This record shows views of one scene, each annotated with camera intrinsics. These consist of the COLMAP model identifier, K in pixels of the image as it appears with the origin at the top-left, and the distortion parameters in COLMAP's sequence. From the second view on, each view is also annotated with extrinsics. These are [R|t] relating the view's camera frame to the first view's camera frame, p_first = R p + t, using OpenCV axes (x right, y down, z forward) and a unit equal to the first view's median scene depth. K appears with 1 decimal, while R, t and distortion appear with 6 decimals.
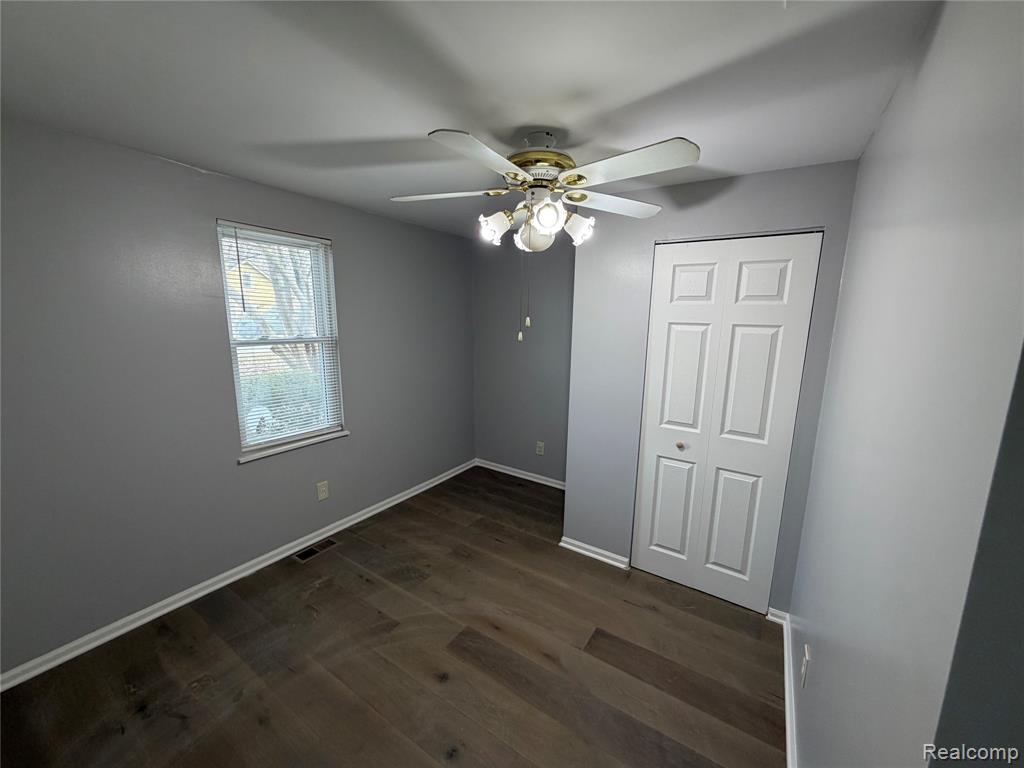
lens RADIAL K [[406.3, 0, 508.3], [0, 406.3, 384.1], [0, 0, 1]] dist [-0.001121, 0.000292]
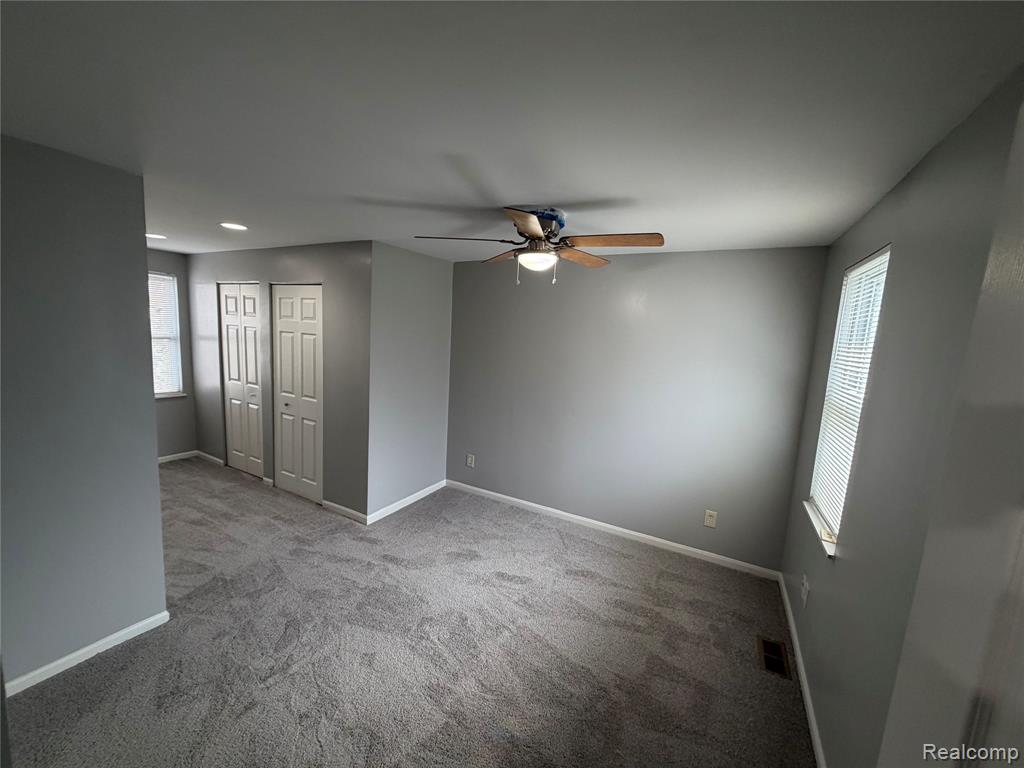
lens RADIAL K [[406.3, 0, 508.3], [0, 406.3, 384.1], [0, 0, 1]] dist [-0.001121, 0.000292]
pose [[0.996536, 0.032601, 0.076503, 1.153750], [-0.028960, 0.998417, -0.048225, 0.116273], [-0.077954, 0.045843, 0.995902, -0.699207]]
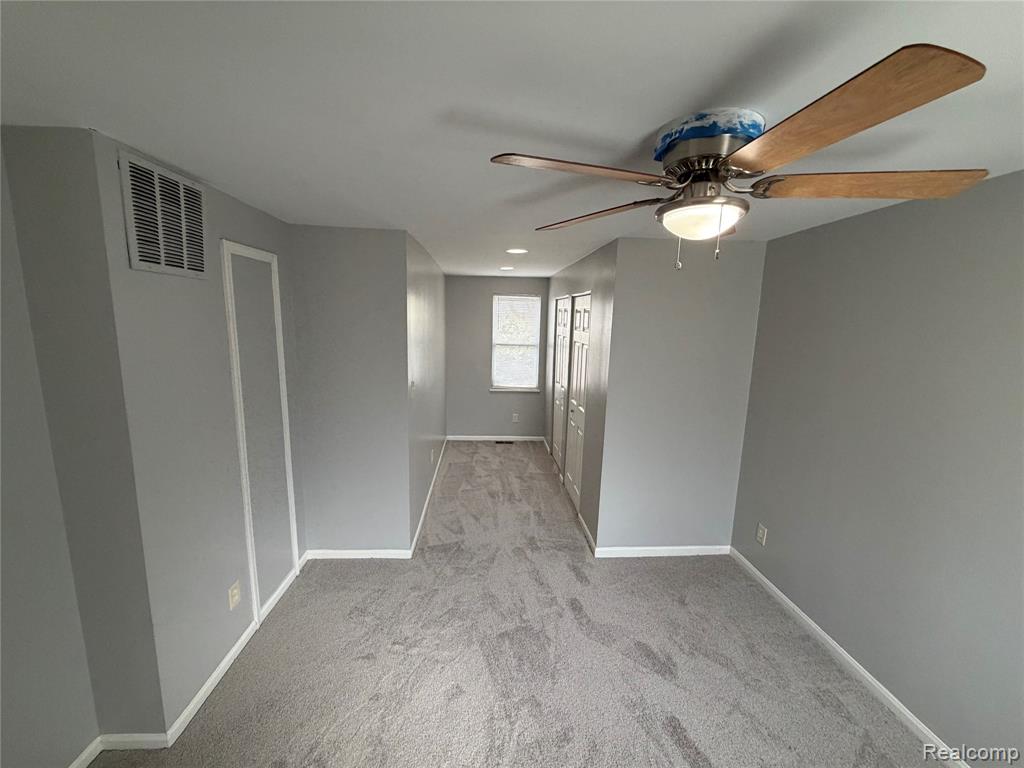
lens RADIAL K [[406.3, 0, 508.3], [0, 406.3, 384.1], [0, 0, 1]] dist [-0.001121, 0.000292]
pose [[0.598914, 0.129889, -0.790209, 1.567767], [-0.158698, 0.986439, 0.041864, 0.005344], [0.784931, 0.100332, 0.611406, -0.268324]]
